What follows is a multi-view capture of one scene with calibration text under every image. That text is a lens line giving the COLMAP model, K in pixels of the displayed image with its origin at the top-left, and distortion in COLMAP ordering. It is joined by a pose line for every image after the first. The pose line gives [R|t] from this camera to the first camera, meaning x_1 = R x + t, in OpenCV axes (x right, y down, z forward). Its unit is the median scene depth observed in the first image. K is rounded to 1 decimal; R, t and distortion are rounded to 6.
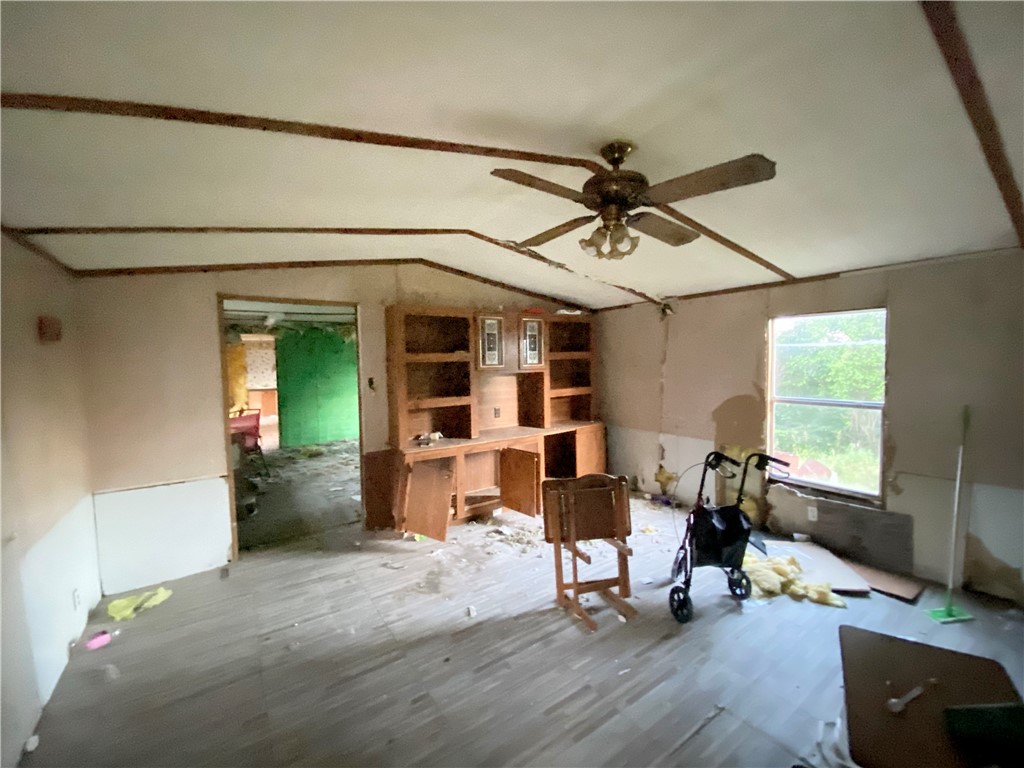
lens RADIAL K [[414.1, 0, 509.8], [0, 414.1, 382.5], [0, 0, 1]] dist [-0.000161, -0.000031]
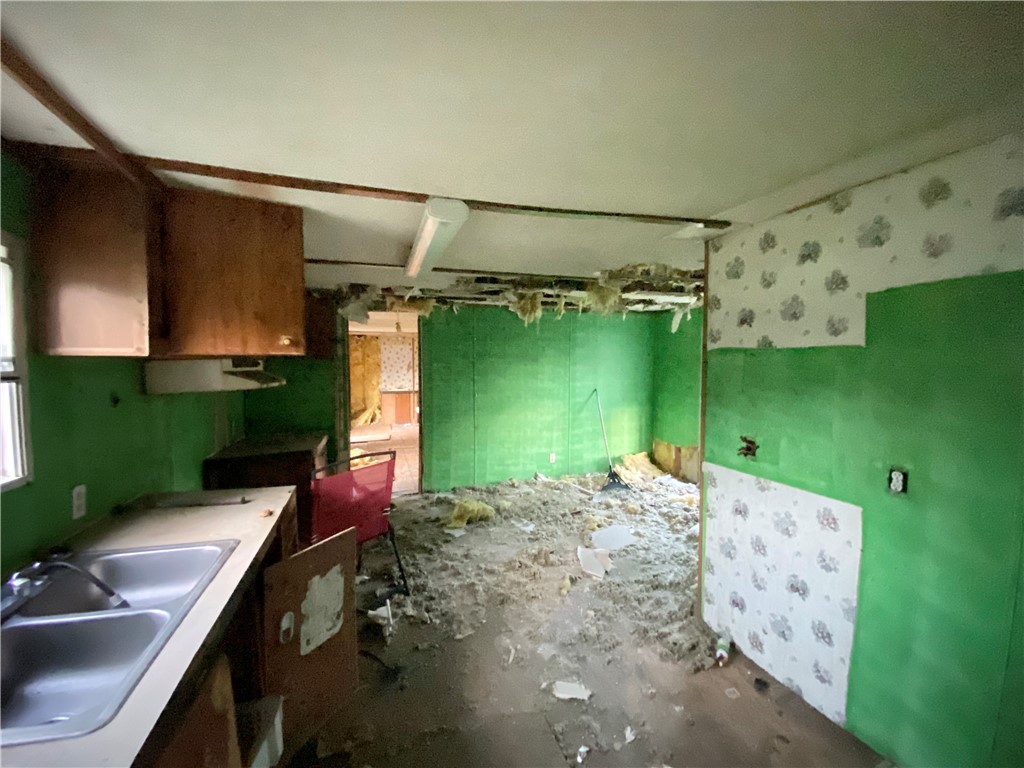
lens RADIAL K [[414.1, 0, 513.0], [0, 414.1, 386.5], [0, 0, 1]] dist [-0.000161, -0.000031]
pose [[0.965197, 0.030722, -0.259714, -0.238012], [-0.029241, 0.999527, 0.009564, -0.012785], [0.259885, -0.001636, 0.965638, 0.392618]]
